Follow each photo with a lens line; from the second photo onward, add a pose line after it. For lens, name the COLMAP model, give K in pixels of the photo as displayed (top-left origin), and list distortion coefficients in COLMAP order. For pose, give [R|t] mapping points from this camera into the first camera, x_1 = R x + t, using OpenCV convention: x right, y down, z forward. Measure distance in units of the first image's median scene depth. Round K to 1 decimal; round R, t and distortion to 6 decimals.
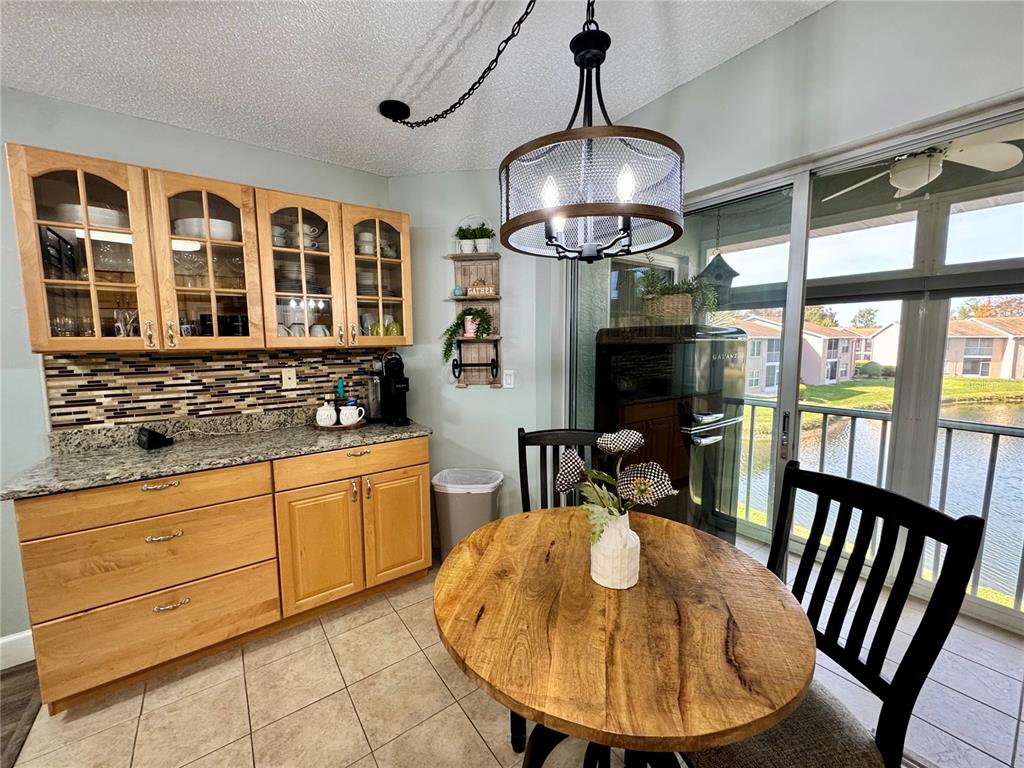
lens RADIAL K [[407.9, 0, 512.9], [0, 407.9, 380.9], [0, 0, 1]] dist [-0.001740, 0.000121]
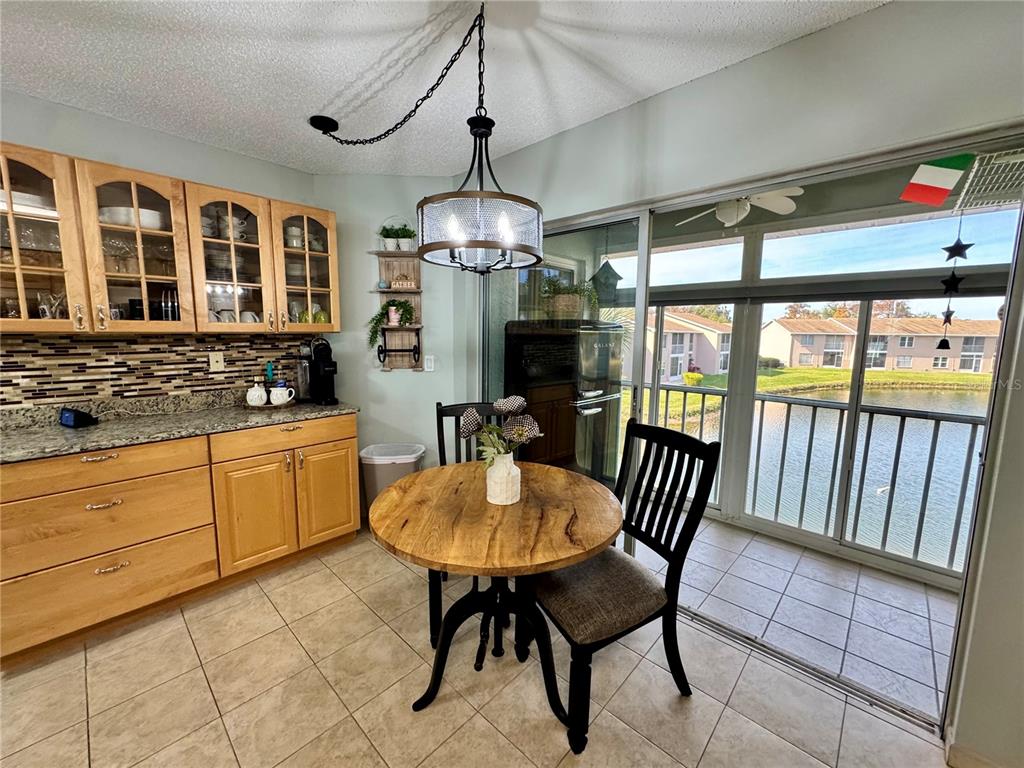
lens RADIAL K [[407.9, 0, 512.9], [0, 407.9, 380.9], [0, 0, 1]] dist [-0.001740, 0.000121]
pose [[0.983428, -0.004958, 0.181233, 0.016720], [0.000668, 0.999718, 0.023728, 0.023711], [-0.181299, -0.023214, 0.983154, -0.218058]]
